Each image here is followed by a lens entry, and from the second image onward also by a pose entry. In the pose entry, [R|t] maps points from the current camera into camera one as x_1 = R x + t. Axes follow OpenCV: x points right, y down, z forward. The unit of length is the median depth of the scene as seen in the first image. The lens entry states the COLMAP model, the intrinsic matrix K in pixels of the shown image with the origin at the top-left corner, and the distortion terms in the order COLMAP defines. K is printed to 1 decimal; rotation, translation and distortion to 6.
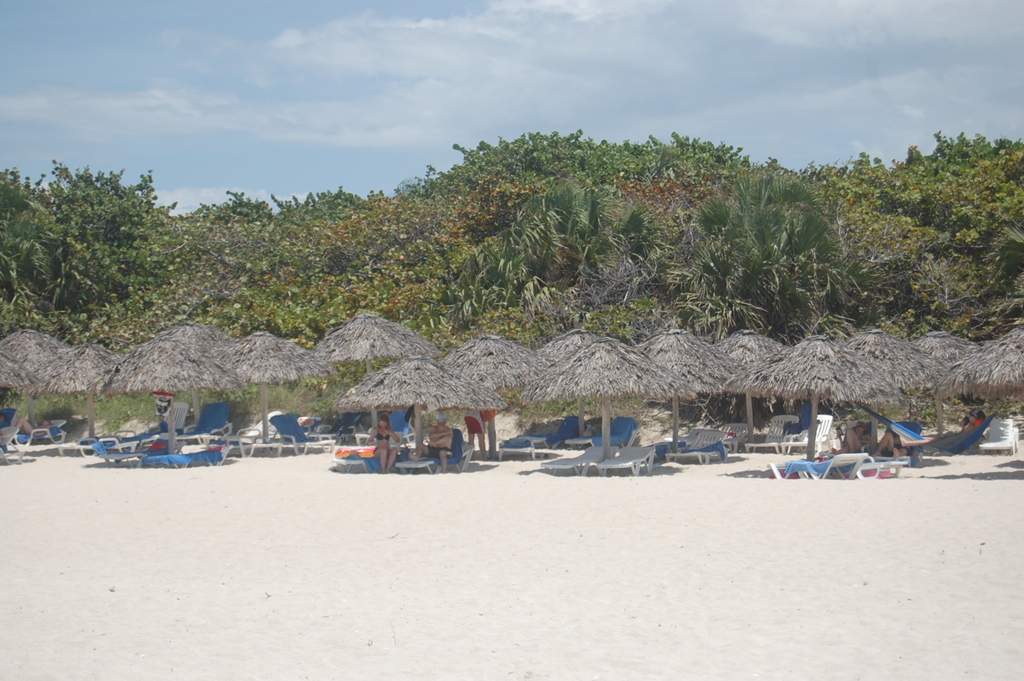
lens RADIAL K [[2378.4, 0, 509.6], [0, 2378.4, 339.9], [0, 0, 1]] dist [-0.009794, 0.000000]
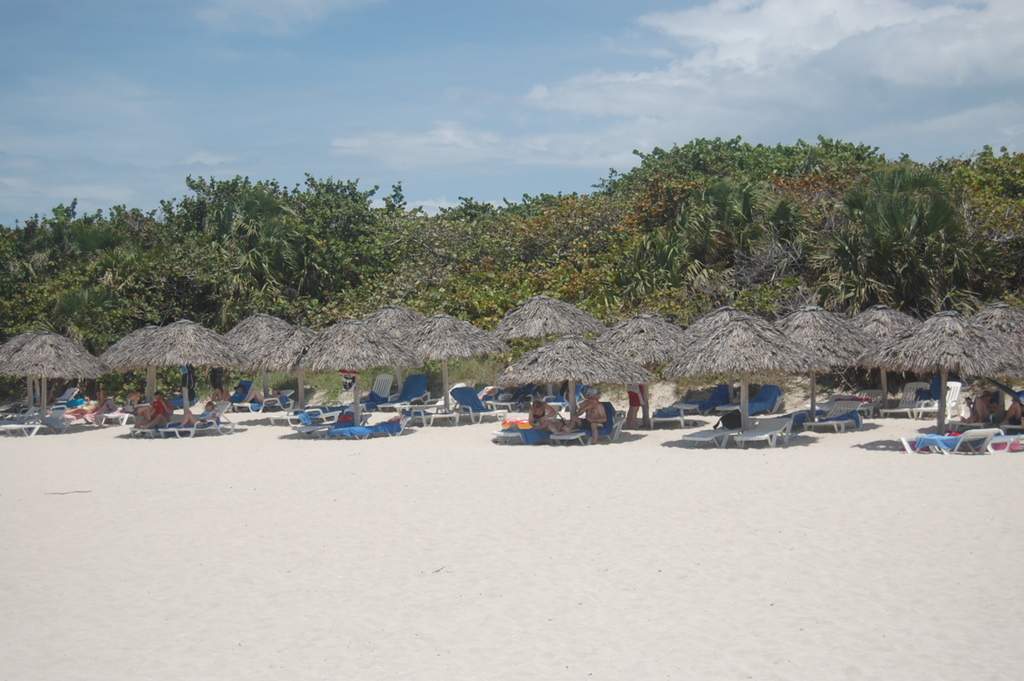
lens RADIAL K [[1732.2, 0, 518.1], [0, 1732.2, 342.6], [0, 0, 1]] dist [-0.026241, 0.000000]
pose [[0.993406, -0.014145, -0.113771, 0.022766], [0.016364, 0.999693, 0.018601, -0.004173], [0.113473, -0.020340, 0.993333, 0.176307]]
